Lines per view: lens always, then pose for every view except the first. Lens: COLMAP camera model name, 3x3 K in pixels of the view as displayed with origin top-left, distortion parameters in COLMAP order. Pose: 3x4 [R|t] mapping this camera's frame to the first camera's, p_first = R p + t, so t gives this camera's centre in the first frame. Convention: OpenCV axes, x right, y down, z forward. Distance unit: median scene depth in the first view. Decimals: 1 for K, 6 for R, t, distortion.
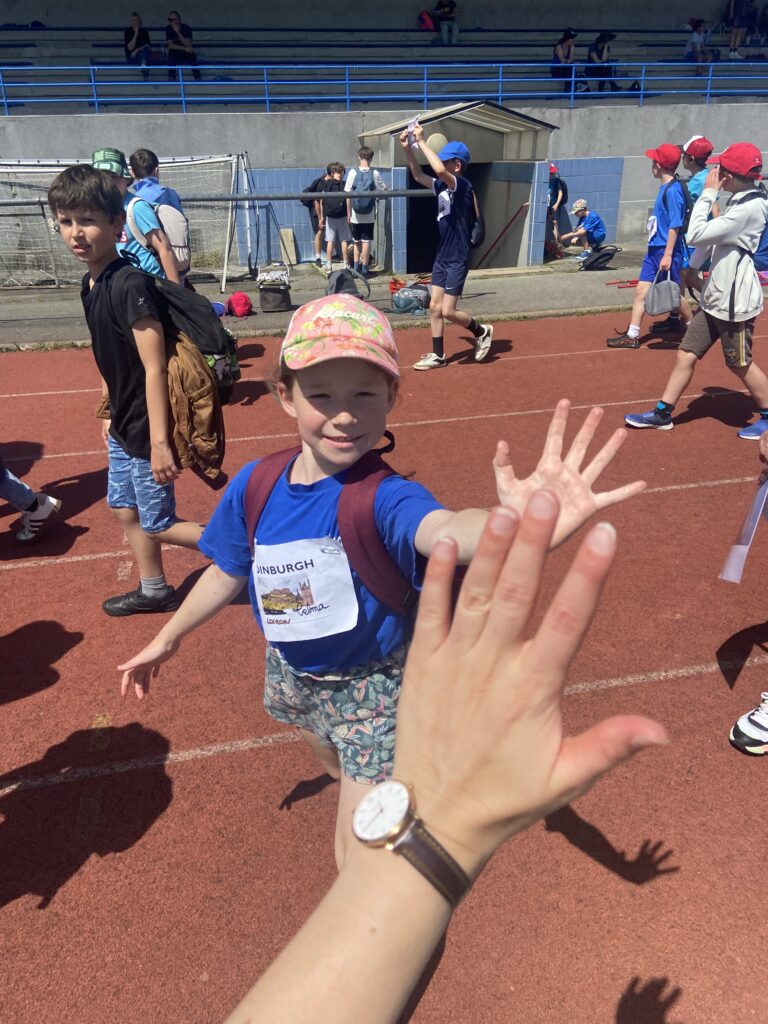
lens RADIAL K [[784.1, 0, 379.2], [0, 784.1, 501.1], [0, 0, 1]] dist [0.141984, -0.177248]
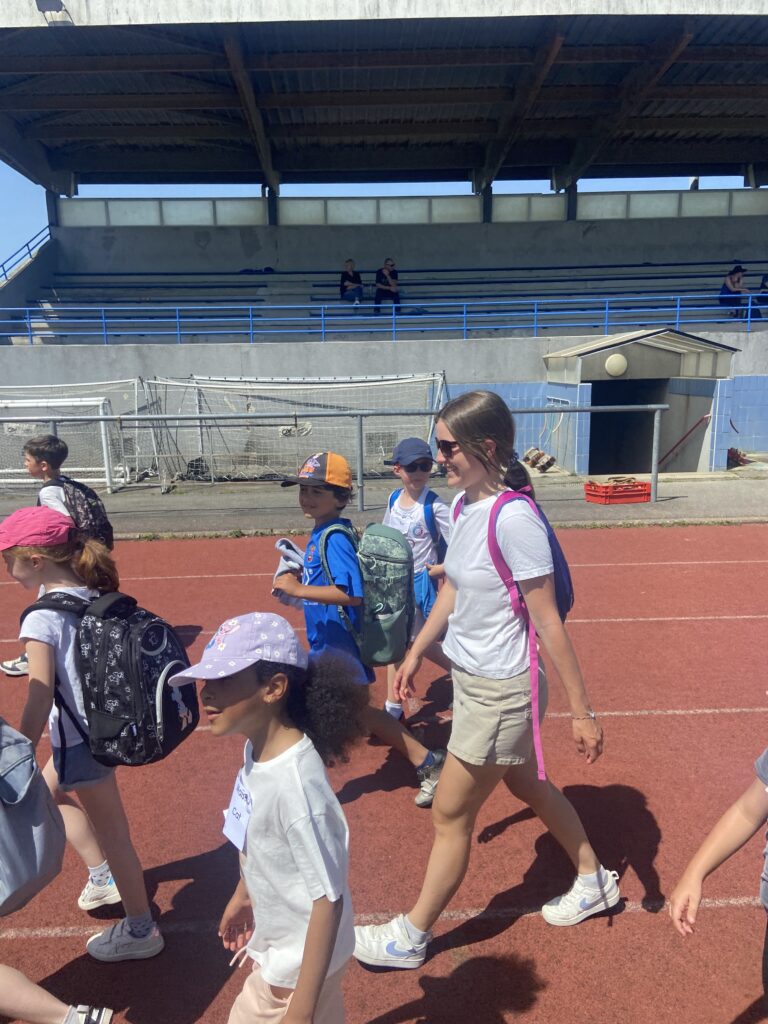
lens RADIAL K [[779.4, 0, 376.8], [0, 779.4, 501.8], [0, 0, 1]] dist [0.137388, -0.182782]
pose [[0.983269, 0.035772, -0.178614, -0.052282], [-0.075968, 0.971718, -0.223589, 0.005152], [0.165564, 0.233417, 0.958178, -0.046293]]
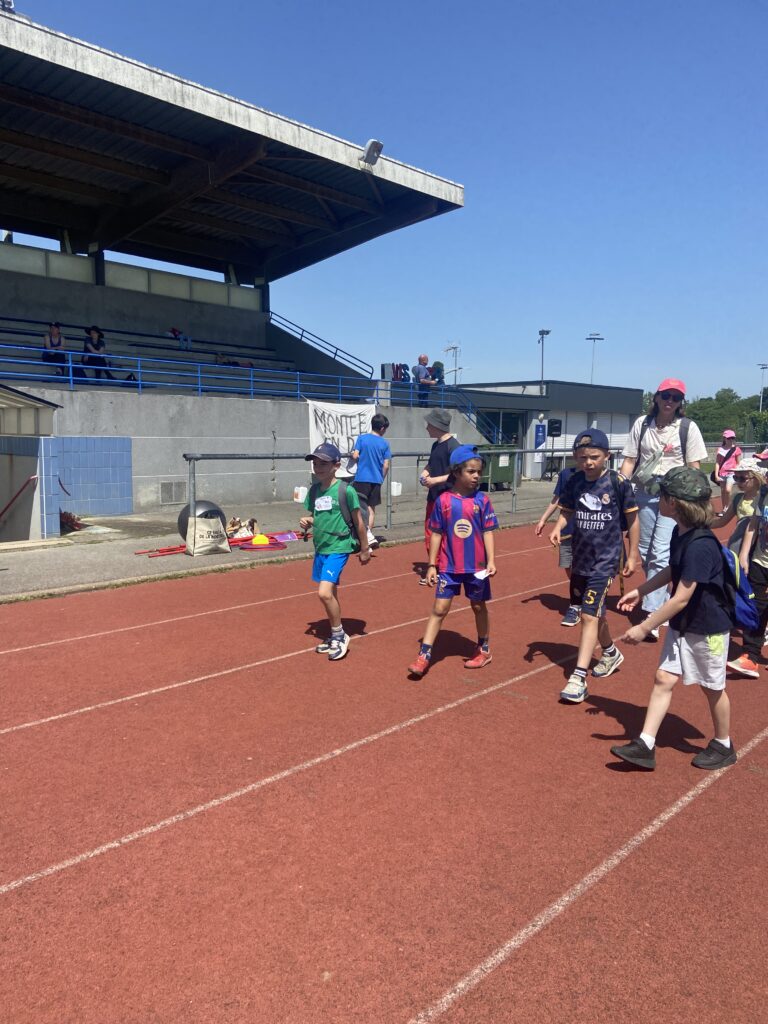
lens RADIAL K [[775.0, 0, 385.4], [0, 775.0, 519.4], [0, 0, 1]] dist [0.130809, -0.172471]
pose [[0.827041, -0.030777, 0.561298, 0.002088], [0.197588, 0.950702, -0.239006, -0.018909], [-0.526272, 0.308574, 0.792351, 0.057087]]
